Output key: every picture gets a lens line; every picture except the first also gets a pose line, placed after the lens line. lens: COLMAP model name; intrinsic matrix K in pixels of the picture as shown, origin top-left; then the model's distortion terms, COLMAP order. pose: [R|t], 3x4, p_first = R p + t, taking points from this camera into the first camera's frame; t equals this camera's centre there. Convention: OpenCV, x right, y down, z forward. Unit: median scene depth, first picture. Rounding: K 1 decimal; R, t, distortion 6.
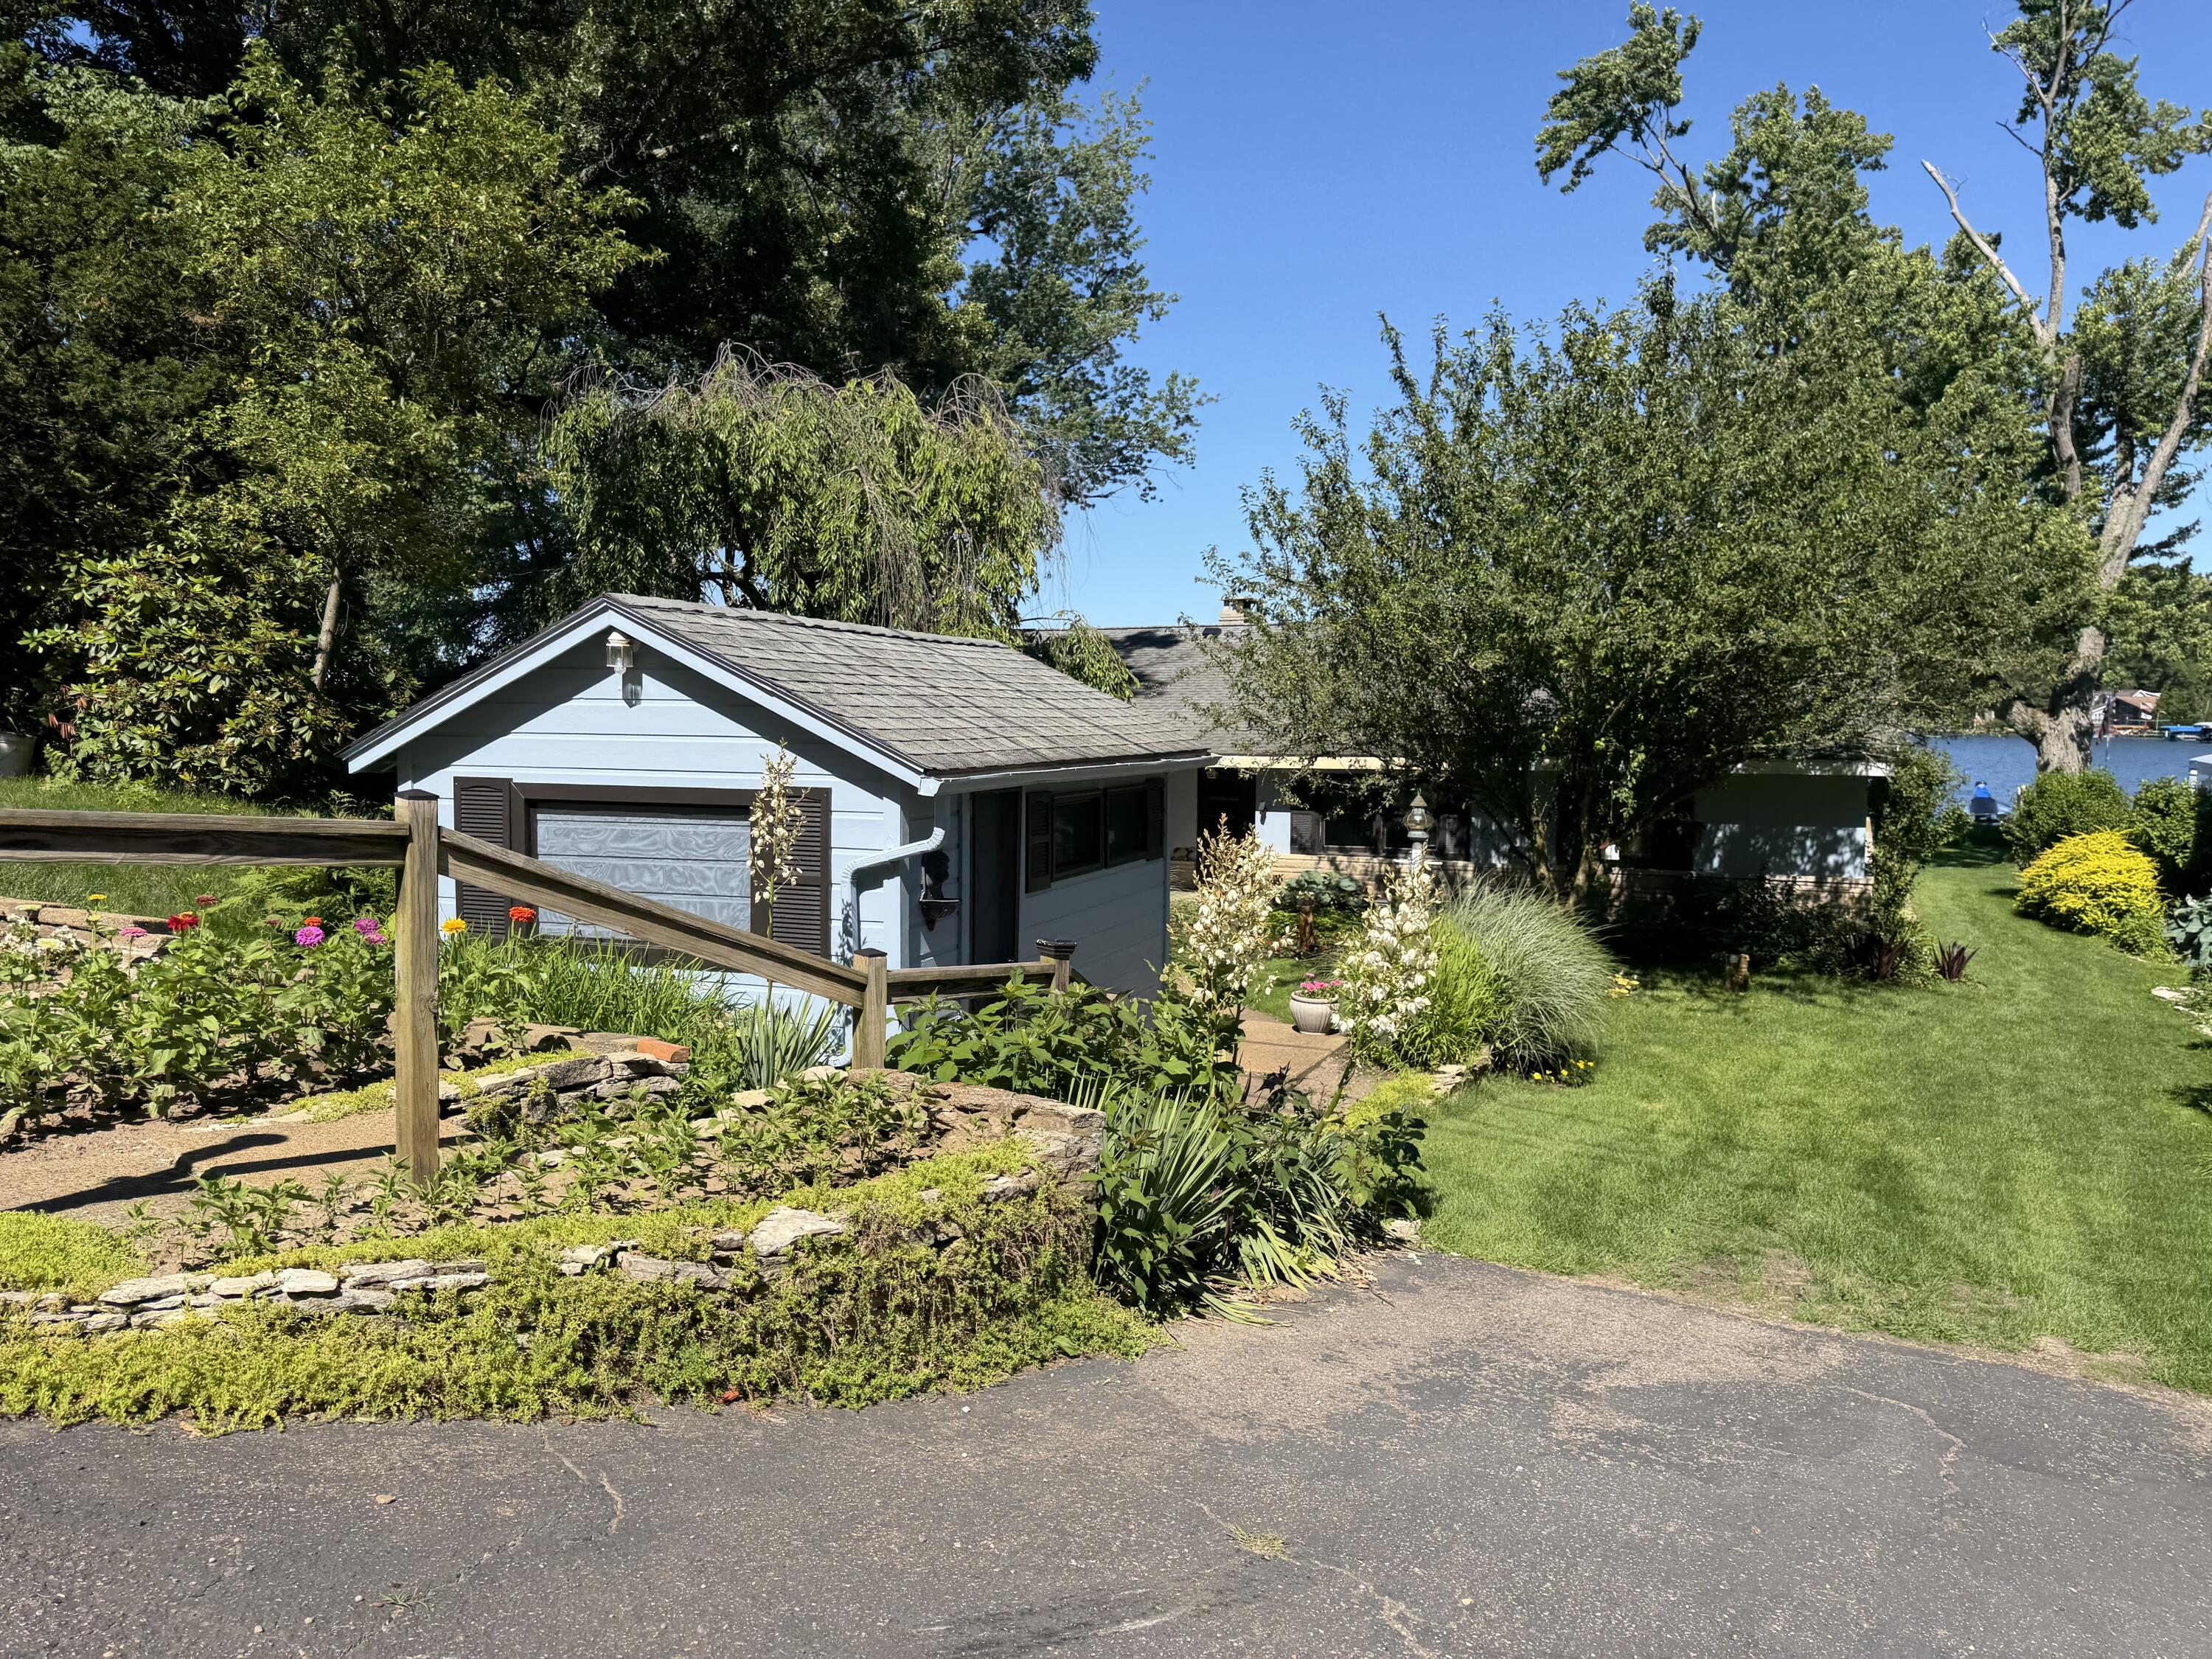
lens RADIAL K [[1547.2, 0, 1113.3], [0, 1547.2, 841.3], [0, 0, 1]] dist [0.100458, -0.122312]
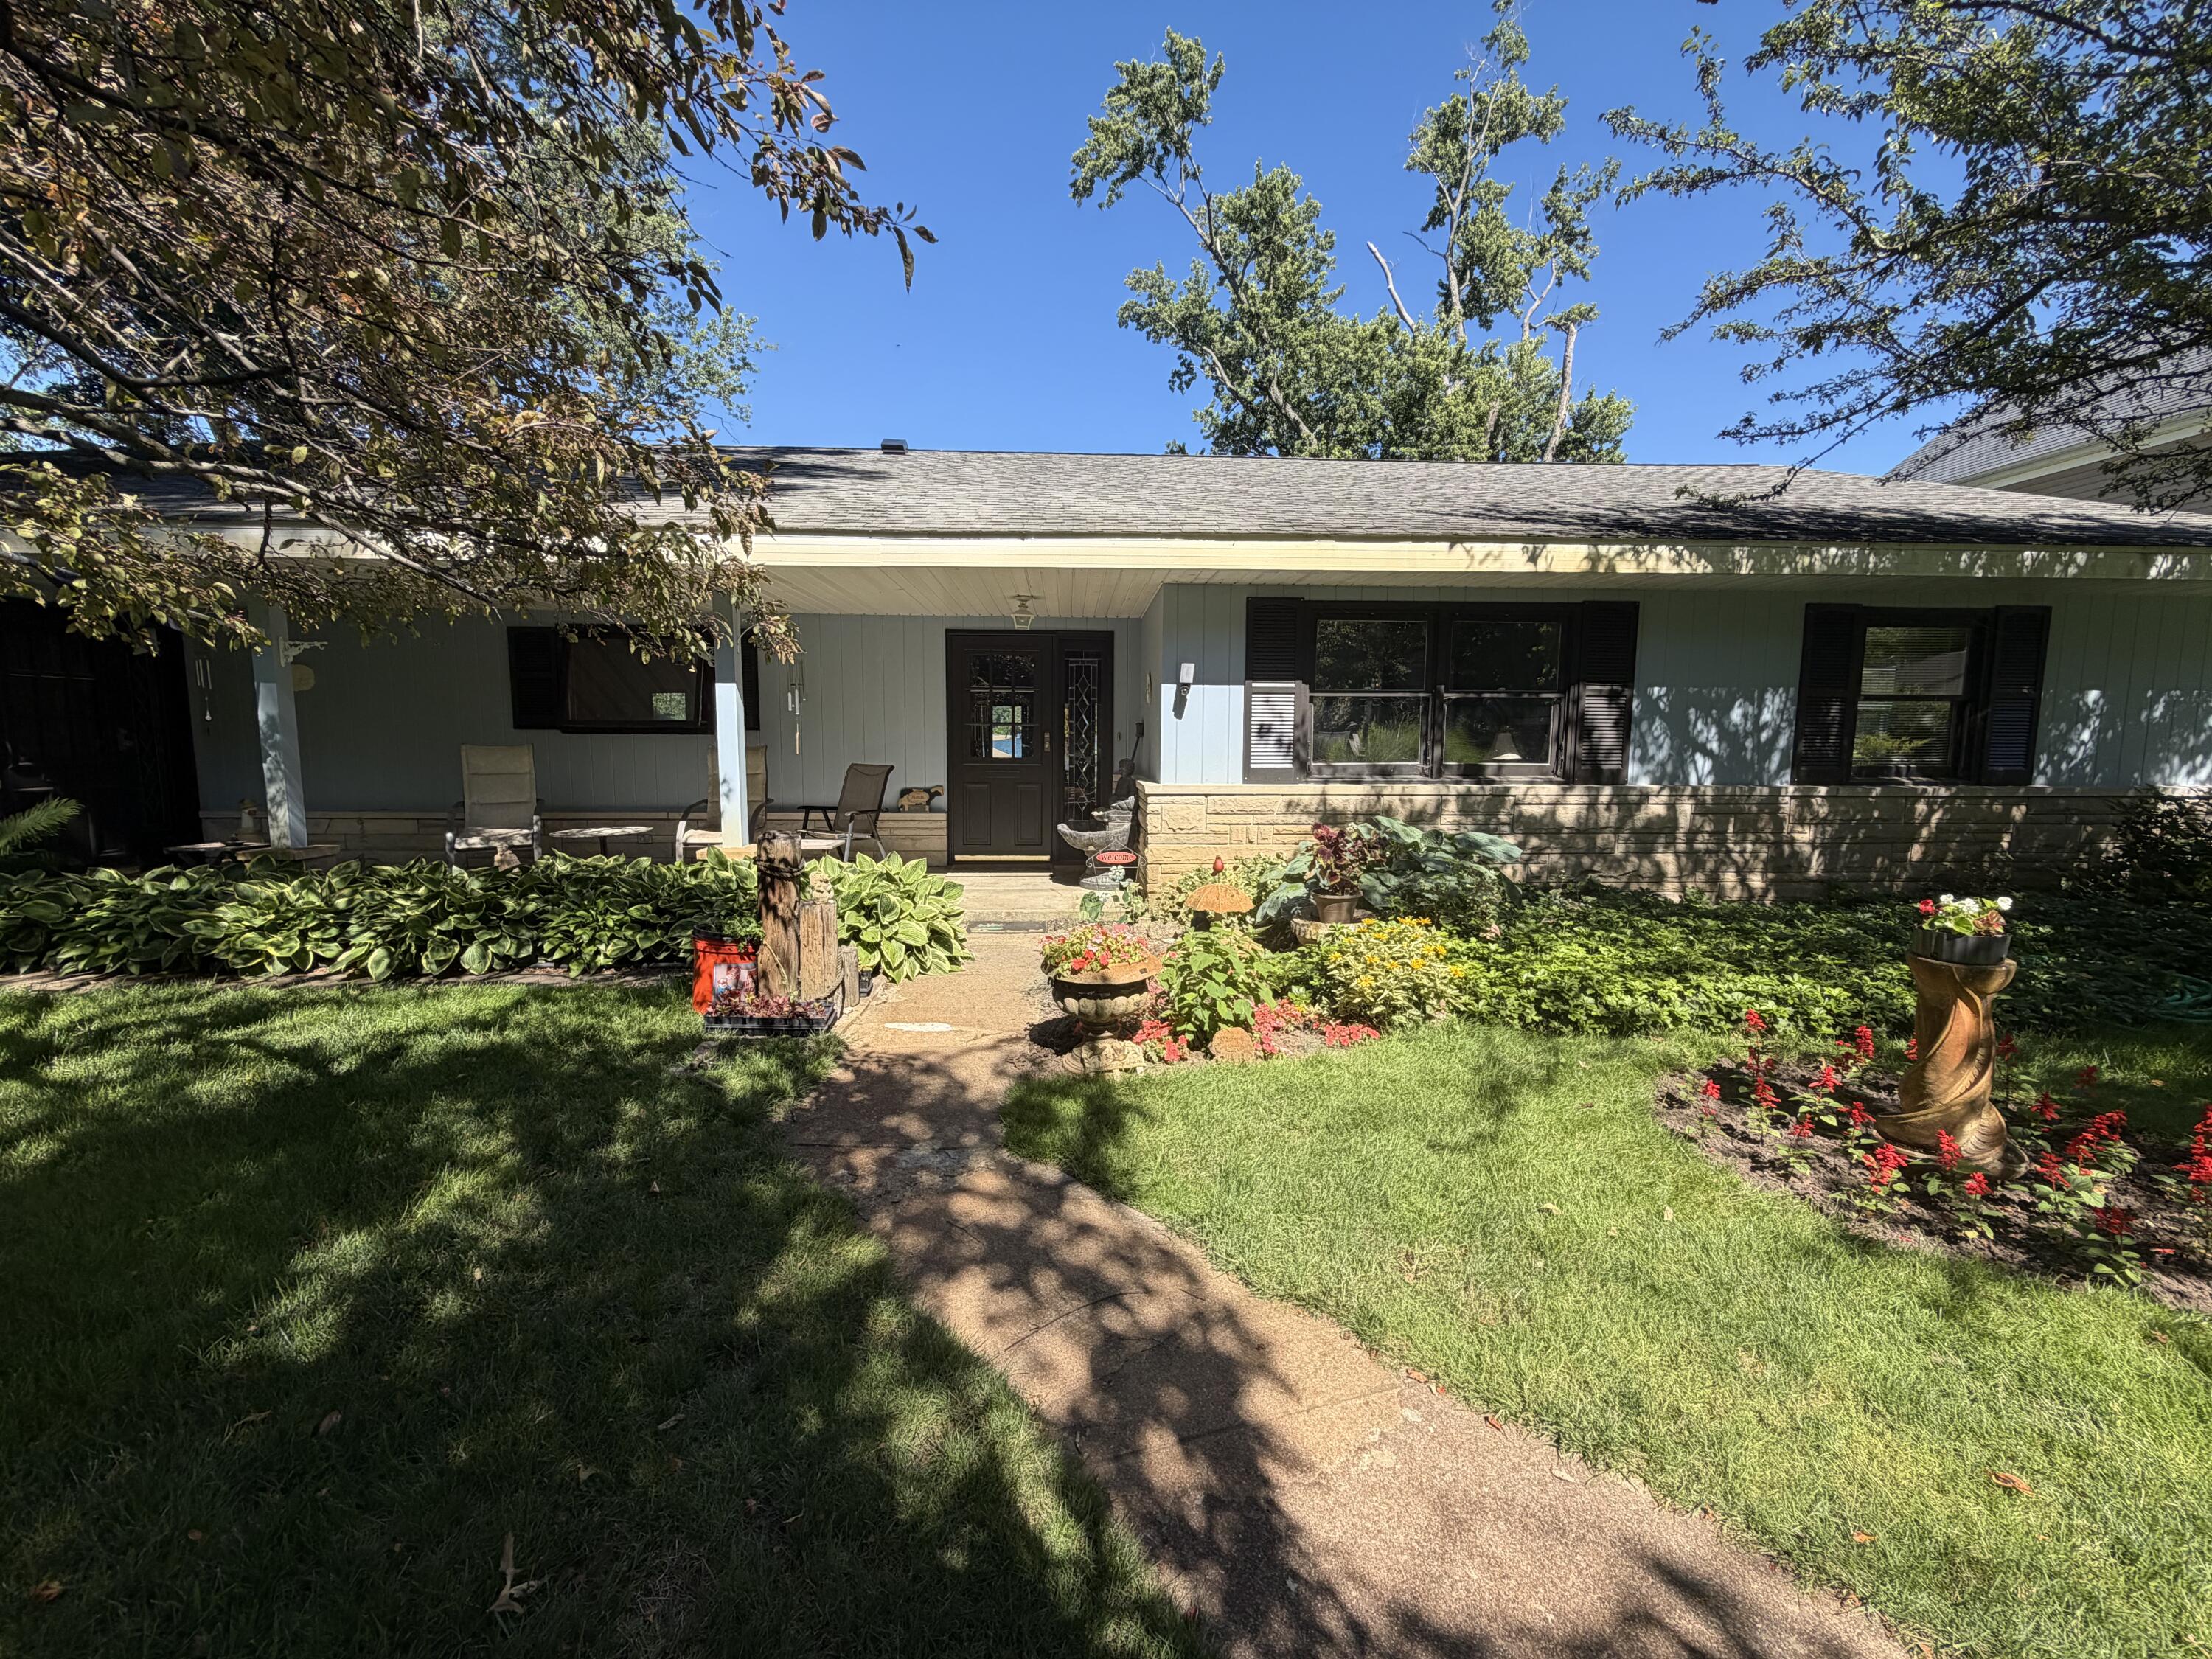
lens RADIAL K [[882.5, 0, 1102.7], [0, 882.5, 831.0], [0, 0, 1]] dist [-0.000808, 0.000392]
pose [[0.881926, -0.058989, 0.467683, -0.033922], [0.052728, 0.998258, 0.026480, 0.010303], [-0.468430, 0.001307, 0.883500, 0.509410]]
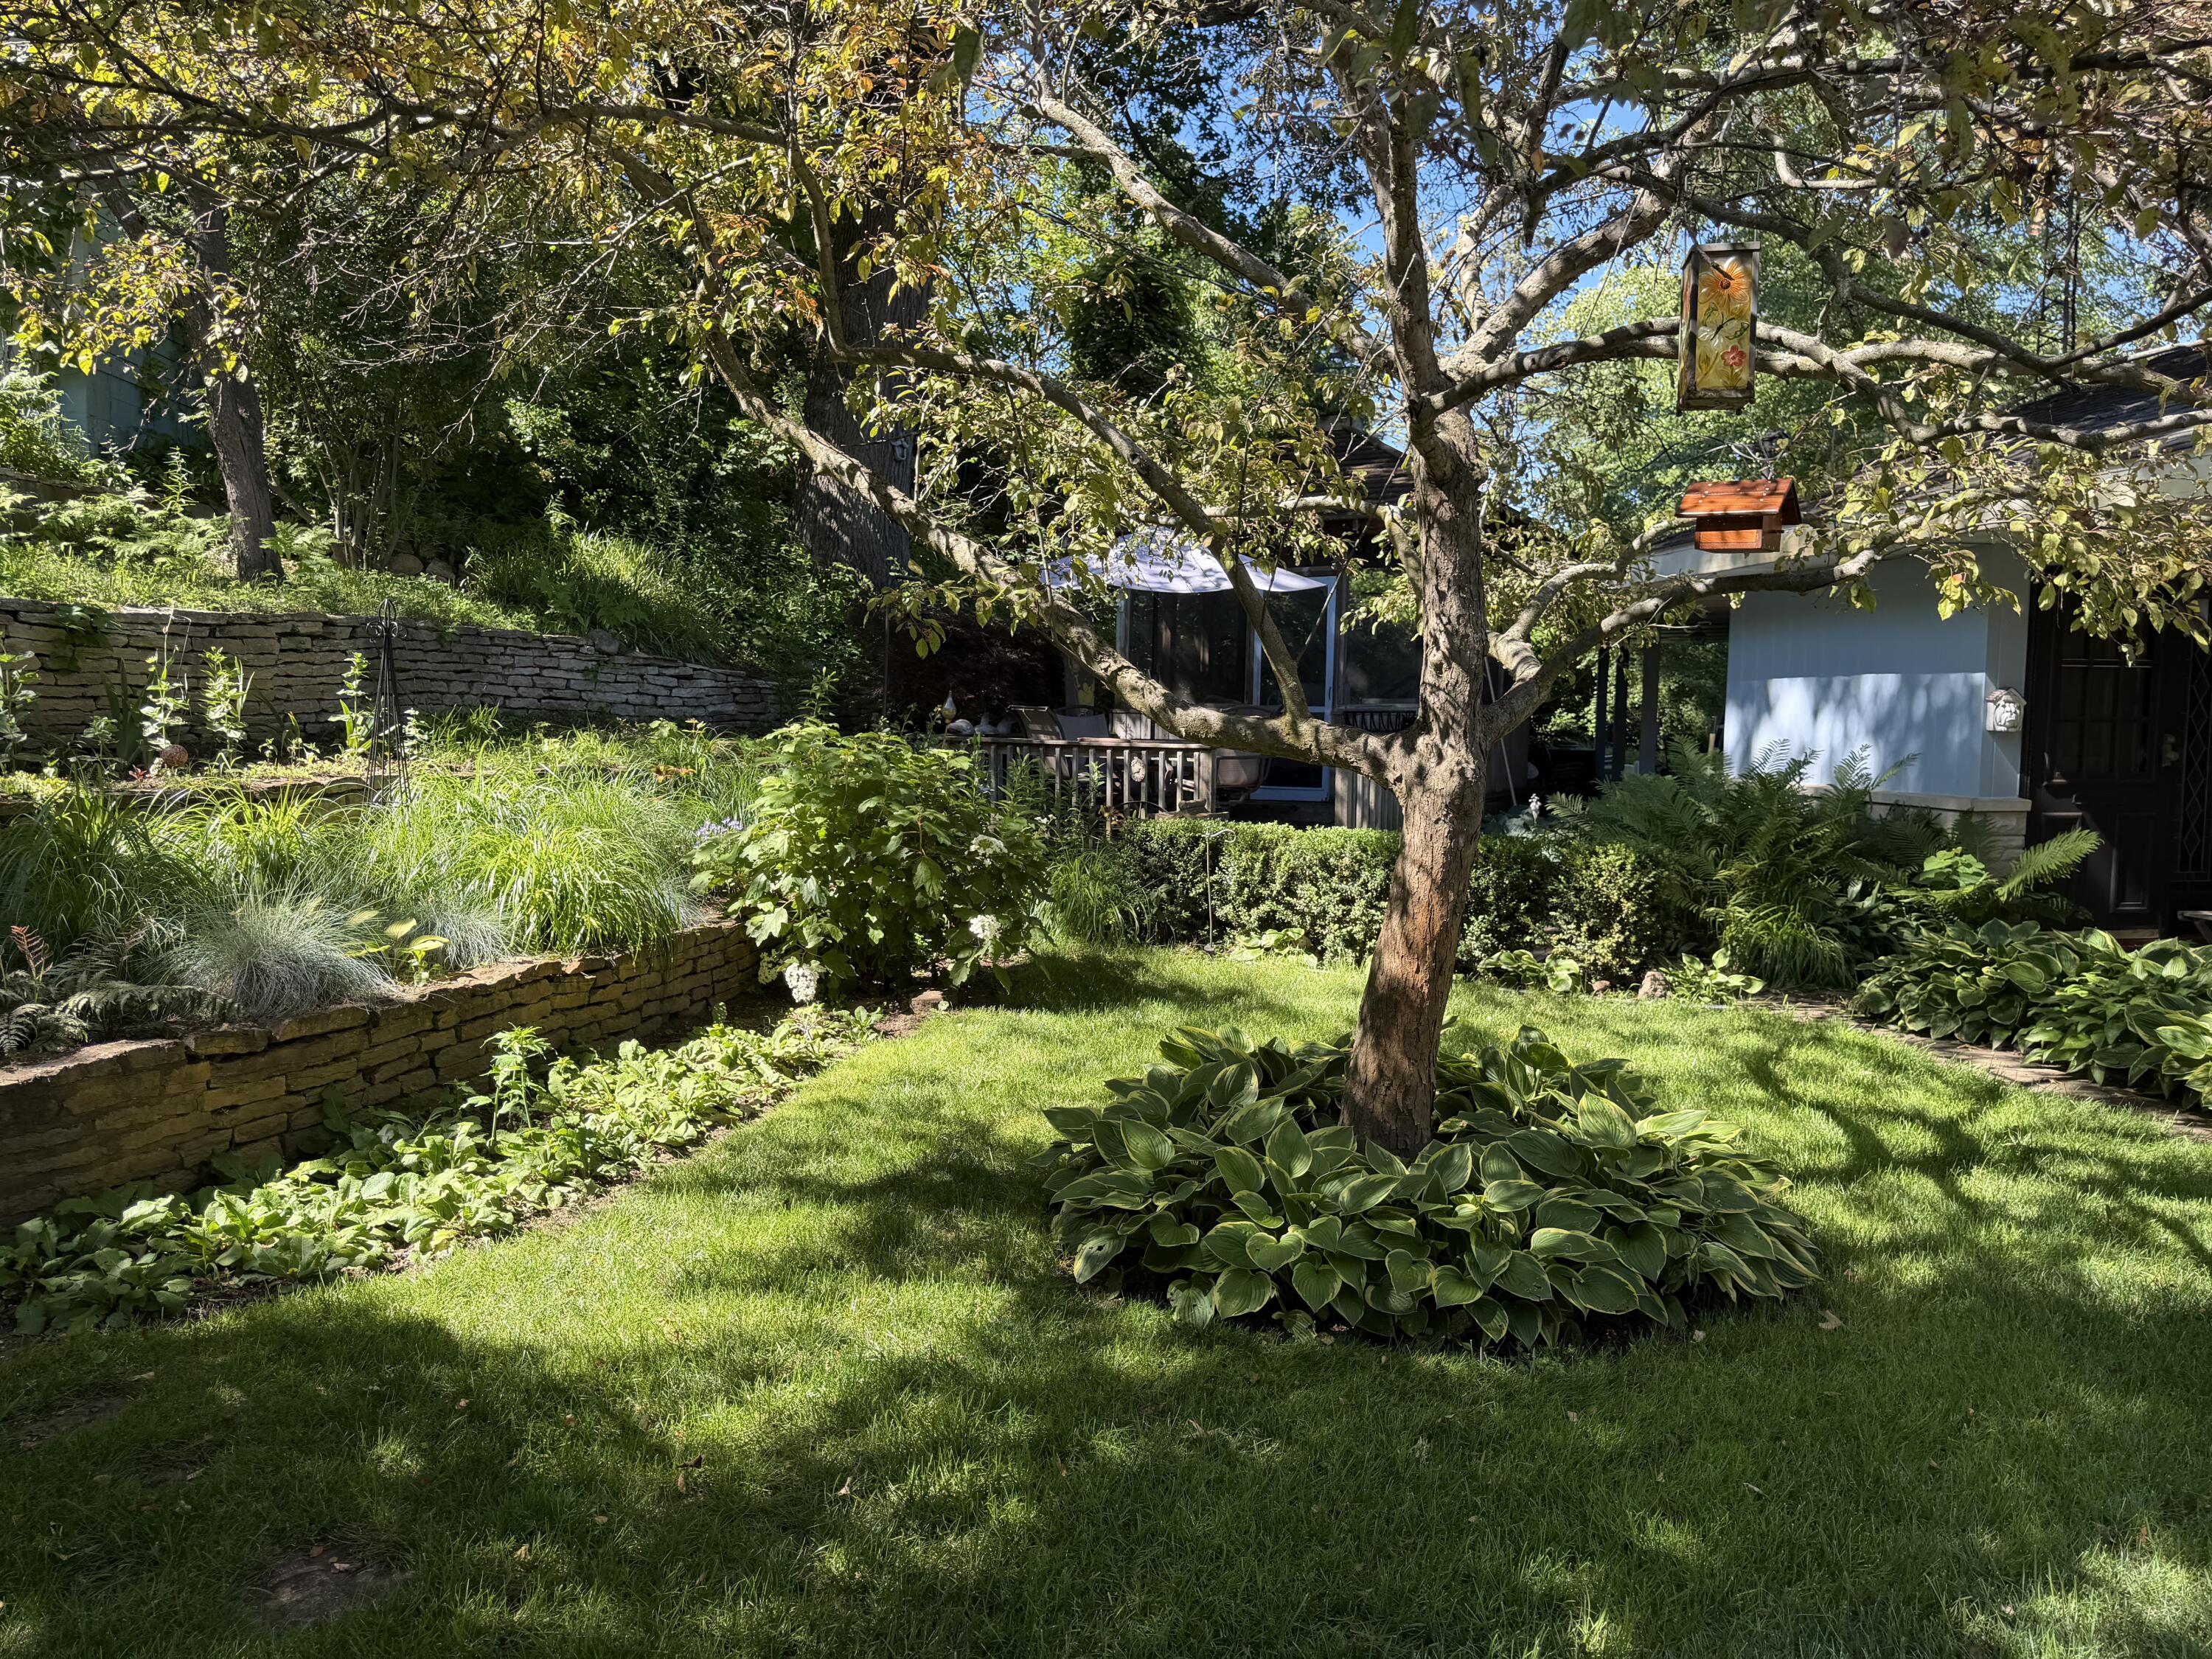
lens RADIAL K [[1547.2, 0, 1113.3], [0, 1547.2, 841.3], [0, 0, 1]] dist [0.100458, -0.122312]
pose [[0.574525, 0.059098, -0.816350, -0.025795], [-0.079769, 0.996685, 0.016014, 0.007703], [0.814590, 0.055919, 0.577335, 0.506725]]
